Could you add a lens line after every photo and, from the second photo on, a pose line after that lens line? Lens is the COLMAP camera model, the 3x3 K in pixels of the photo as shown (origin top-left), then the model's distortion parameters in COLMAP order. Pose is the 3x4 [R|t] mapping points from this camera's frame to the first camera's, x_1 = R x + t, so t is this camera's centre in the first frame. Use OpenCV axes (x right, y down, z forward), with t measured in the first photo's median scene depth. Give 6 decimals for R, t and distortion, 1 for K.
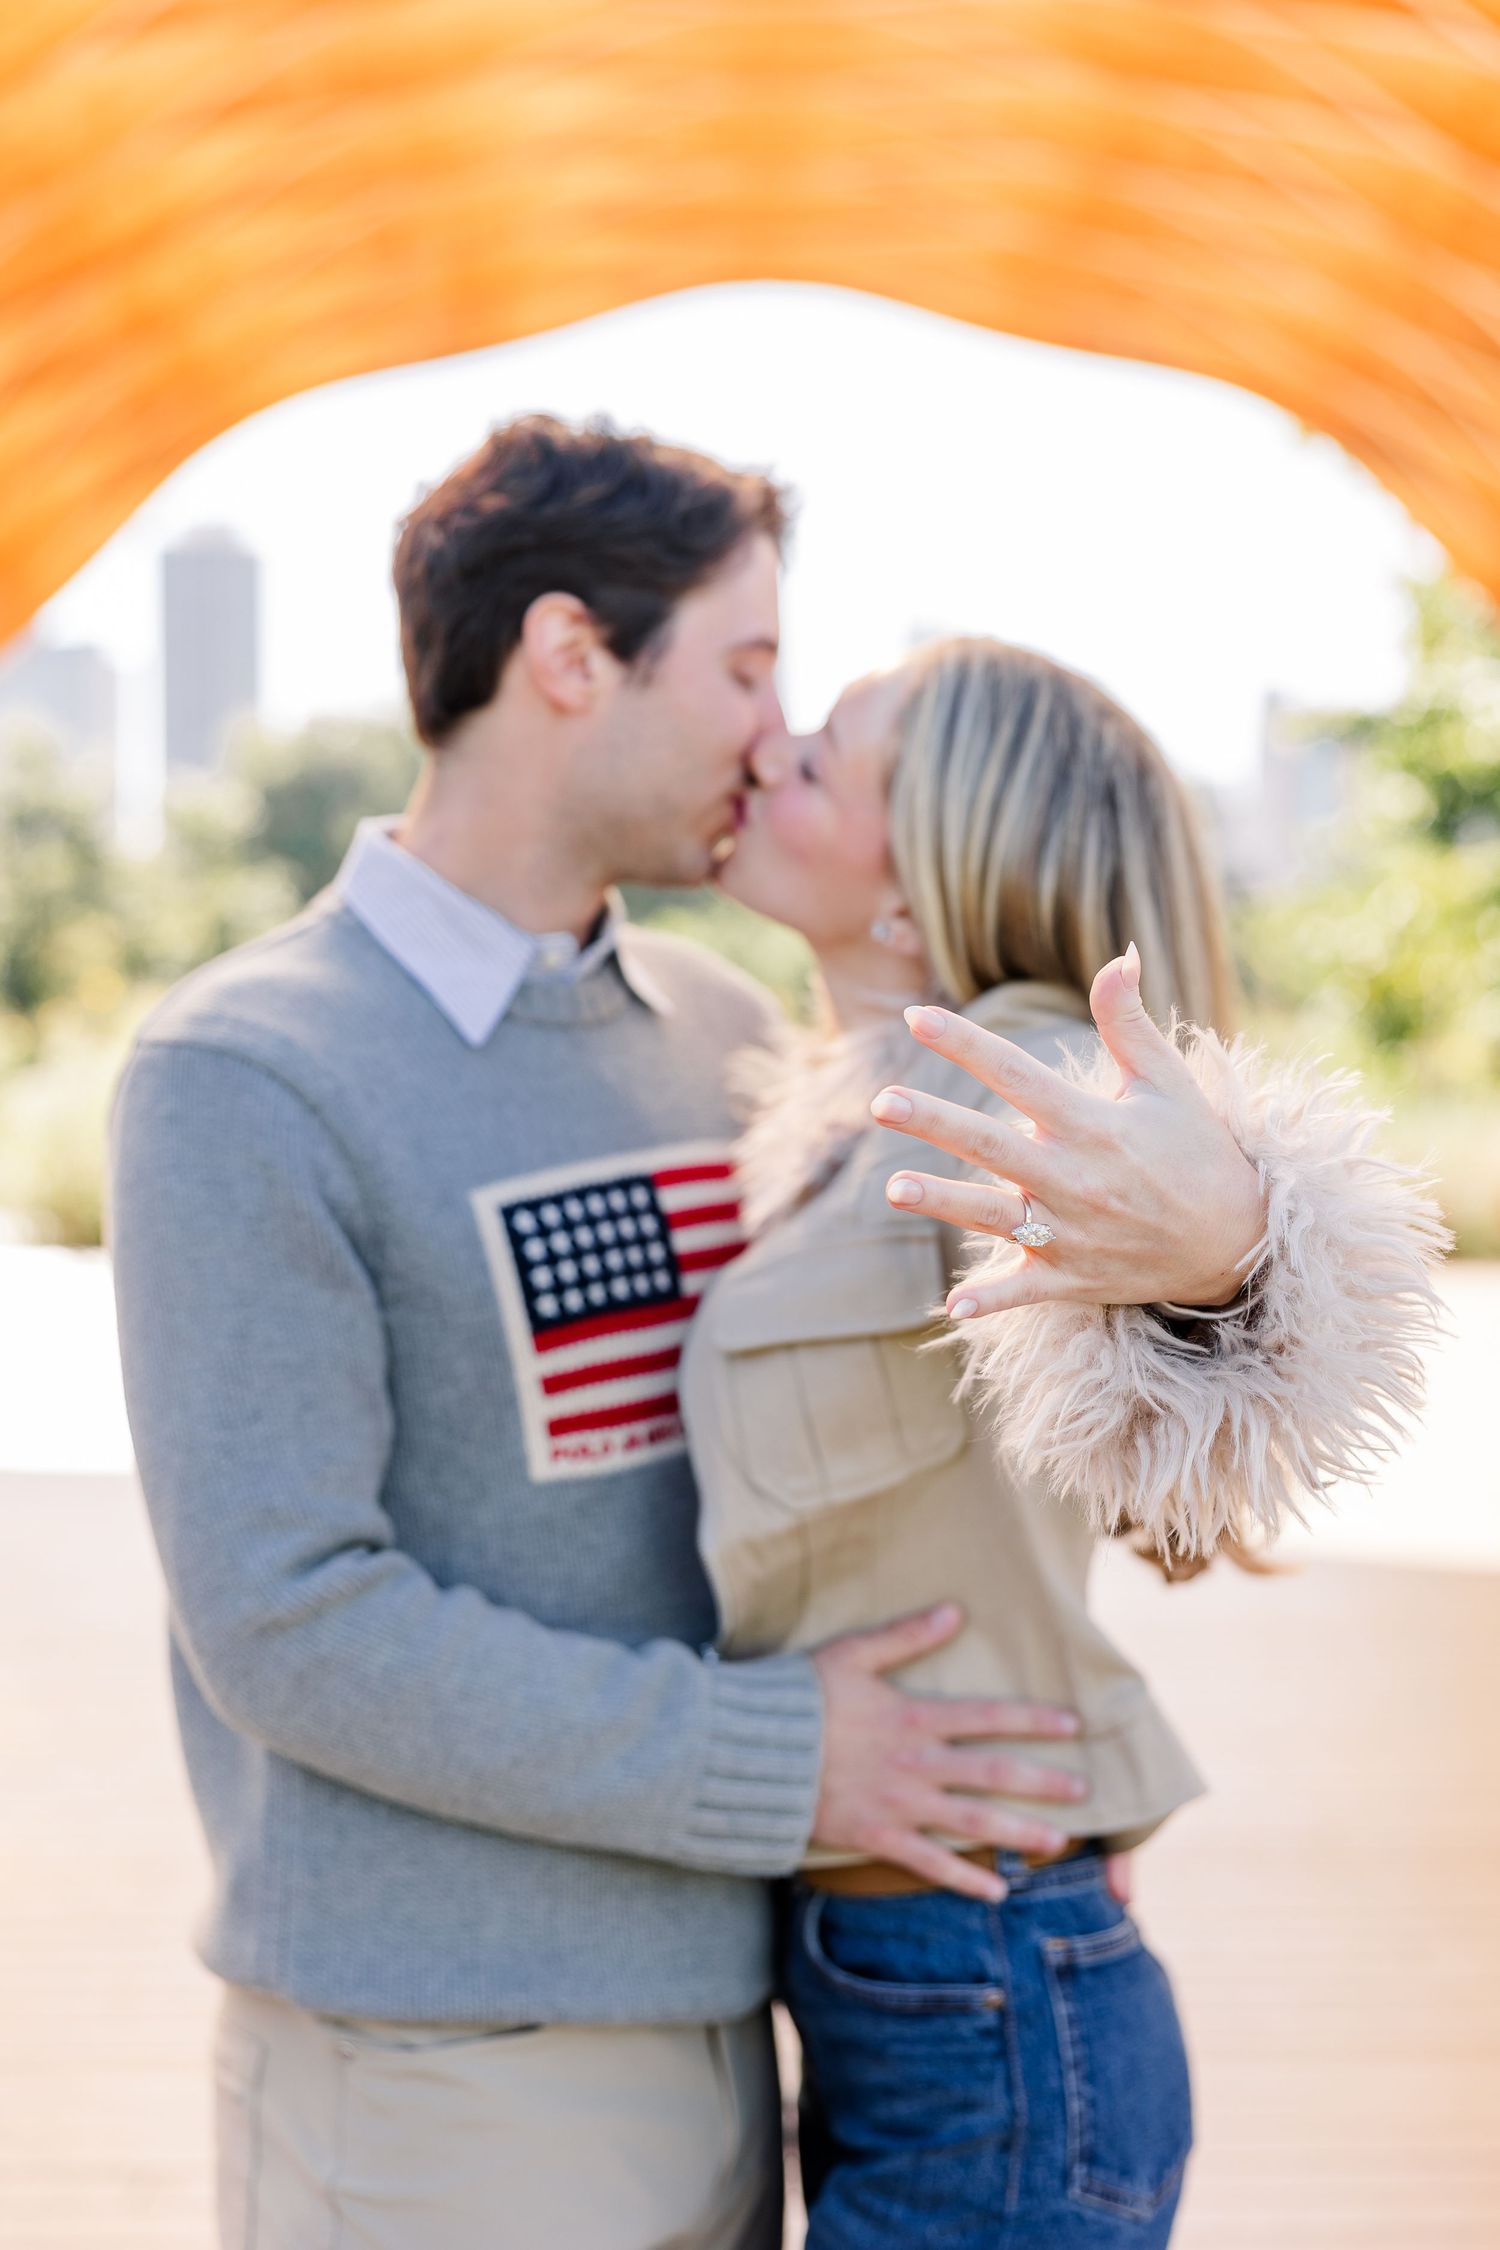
lens RADIAL K [[3528.1, 0, 767.5], [0, 3528.1, 1119.6], [0, 0, 1]] dist [0.194411, 0.000000]
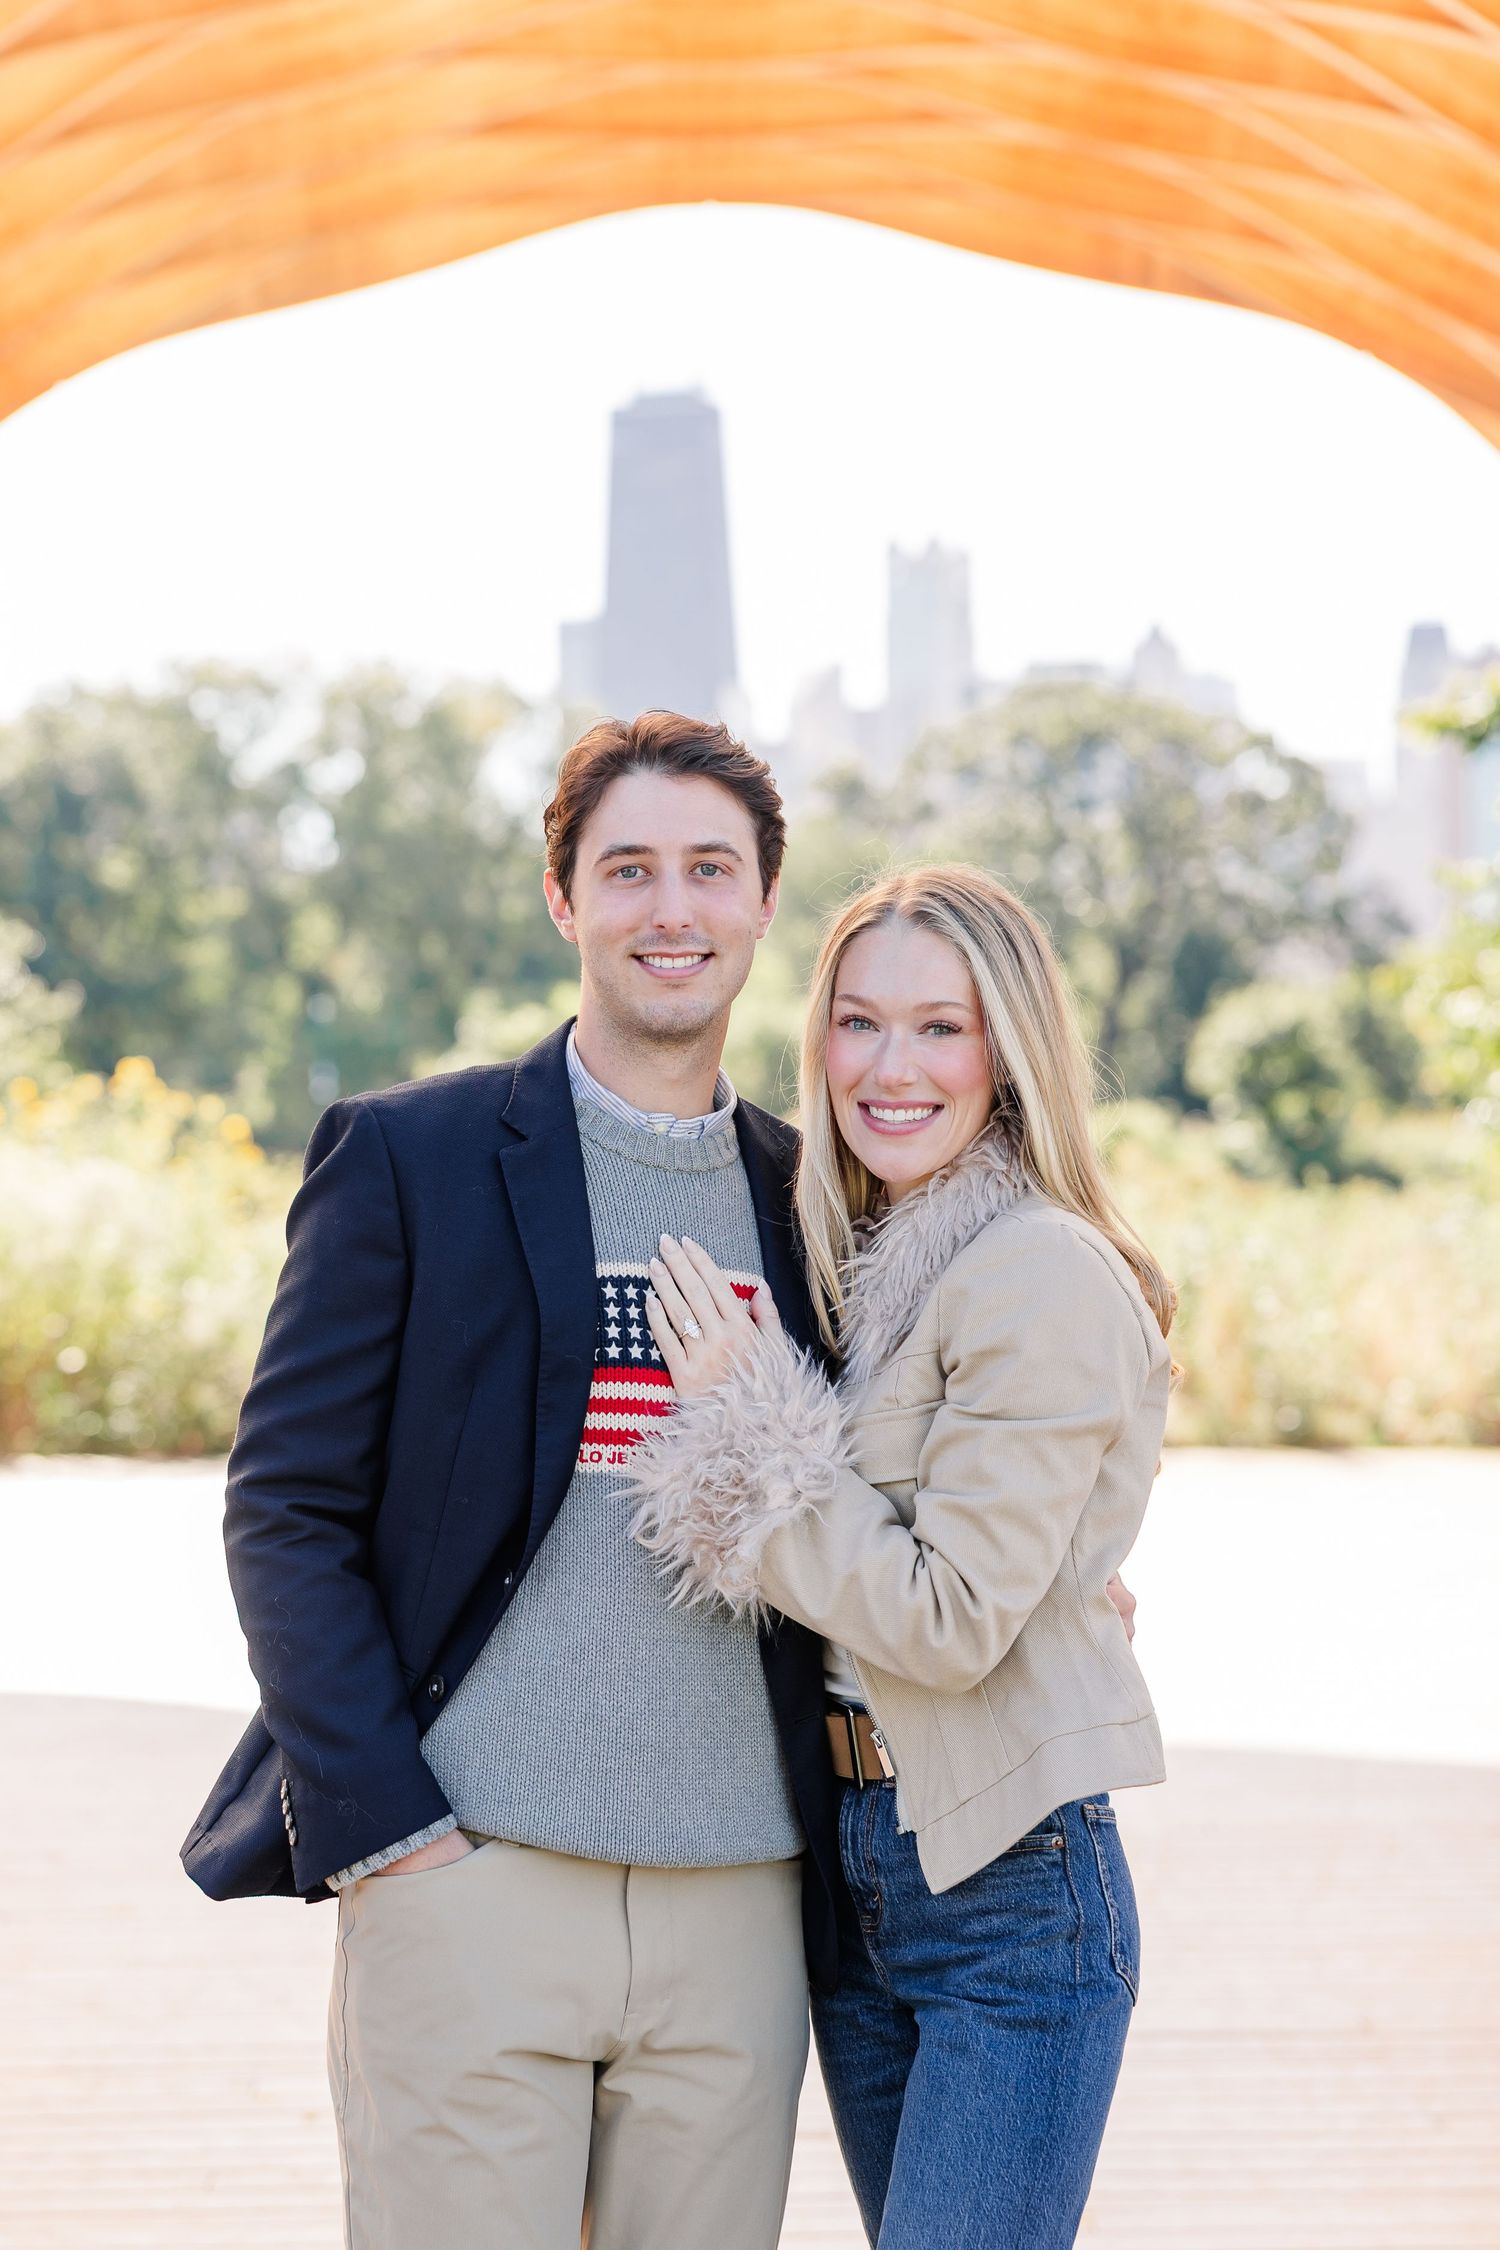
lens RADIAL K [[5060.2, 0, 730.6], [0, 5060.2, 1152.1], [0, 0, 1]] dist [0.015677, 0.000000]
pose [[0.999900, -0.012721, 0.006215, -0.010560], [0.012855, 0.999674, -0.022075, -0.001524], [-0.005932, 0.022152, 0.999737, -0.226618]]
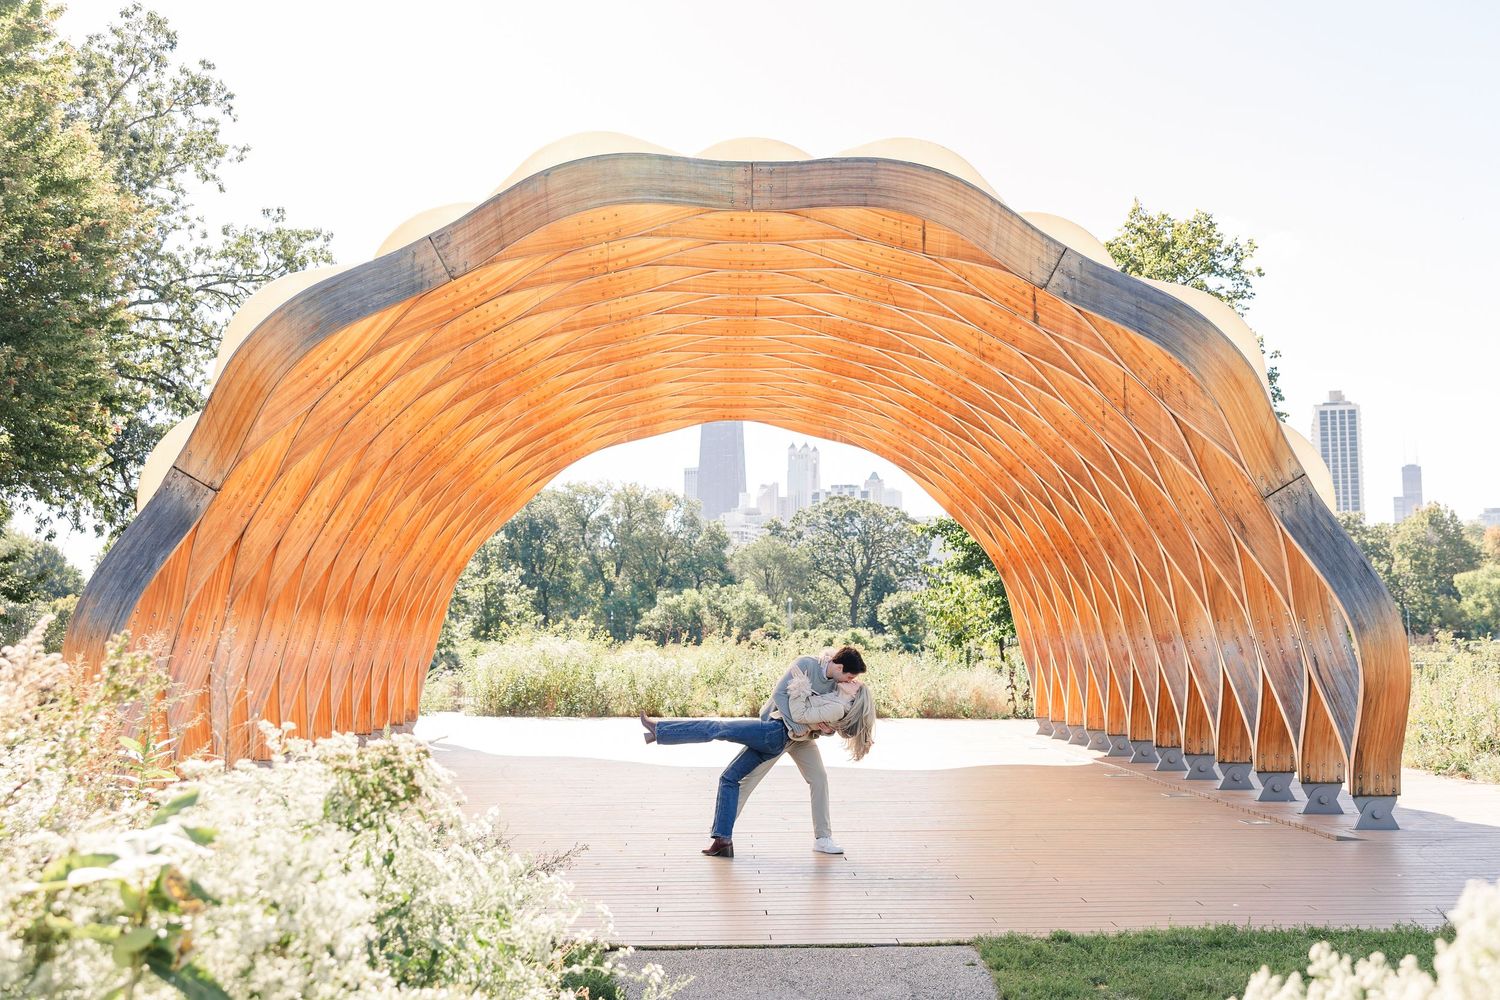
lens RADIAL K [[1590.1, 0, 808.1], [0, 1590.1, 459.6], [0, 0, 1]] dist [0.012116, 0.000000]
pose [[0.998731, 0.008640, 0.049624, -0.008705], [-0.001888, 0.990908, -0.134525, 0.017777], [-0.050335, 0.134261, 0.989667, -1.110626]]
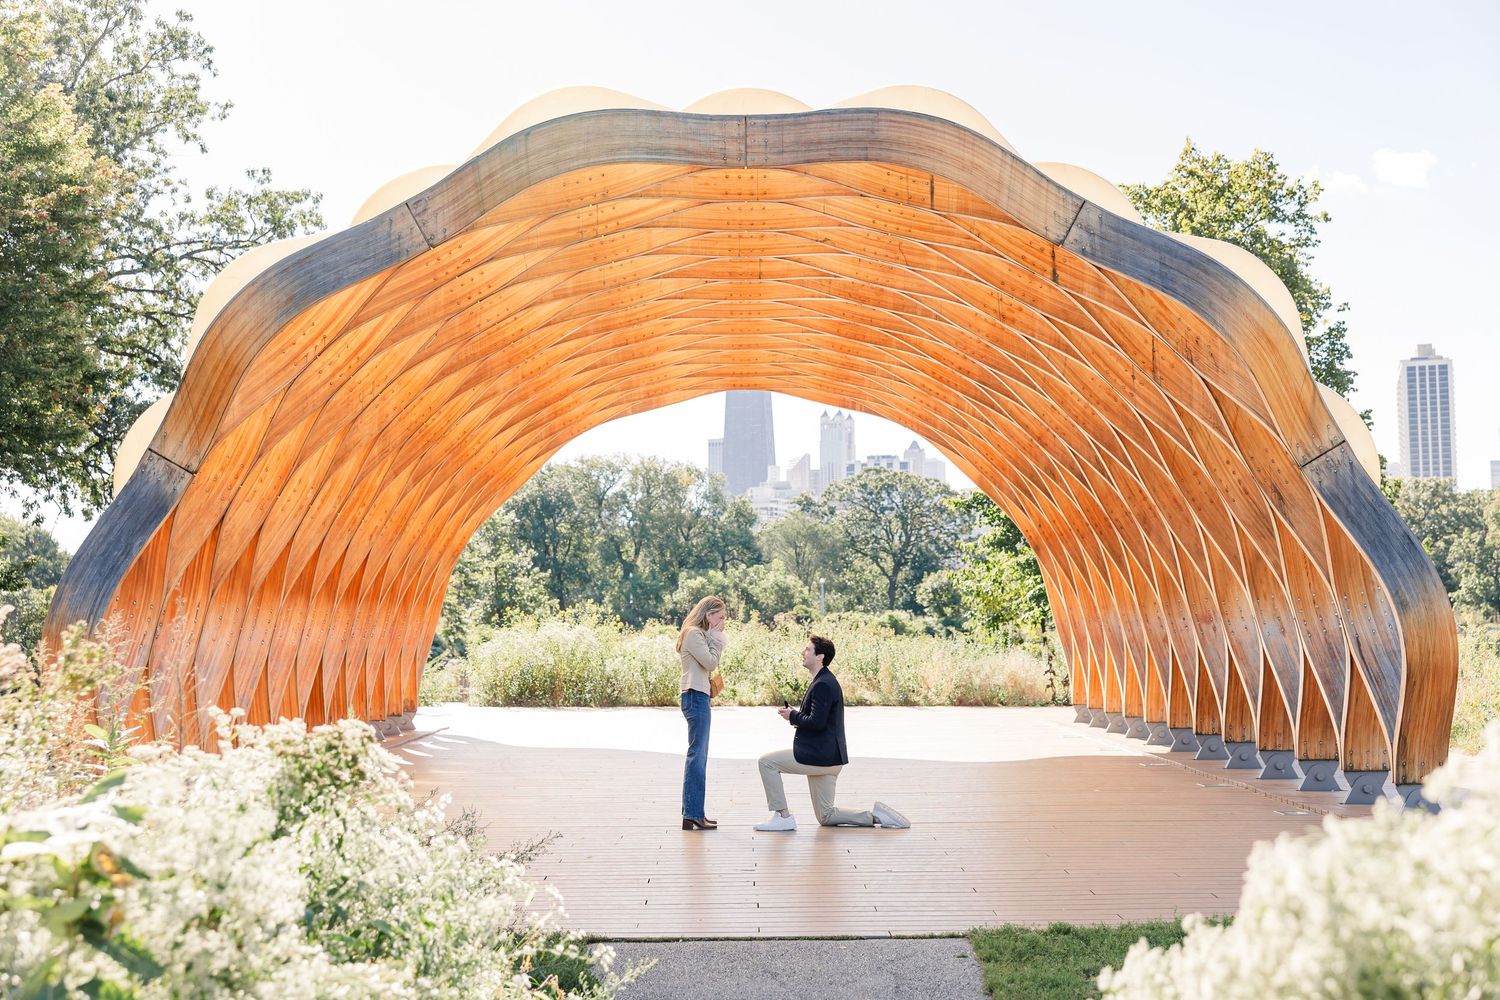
lens RADIAL K [[1723.5, 0, 754.9], [0, 1723.5, 504.2], [0, 0, 1]] dist [0.005841, 0.000000]
pose [[0.999985, -0.005295, -0.001023, 0.022834], [0.005180, 0.995809, -0.091309, 0.018960], [0.001502, 0.091302, 0.995822, -1.150057]]
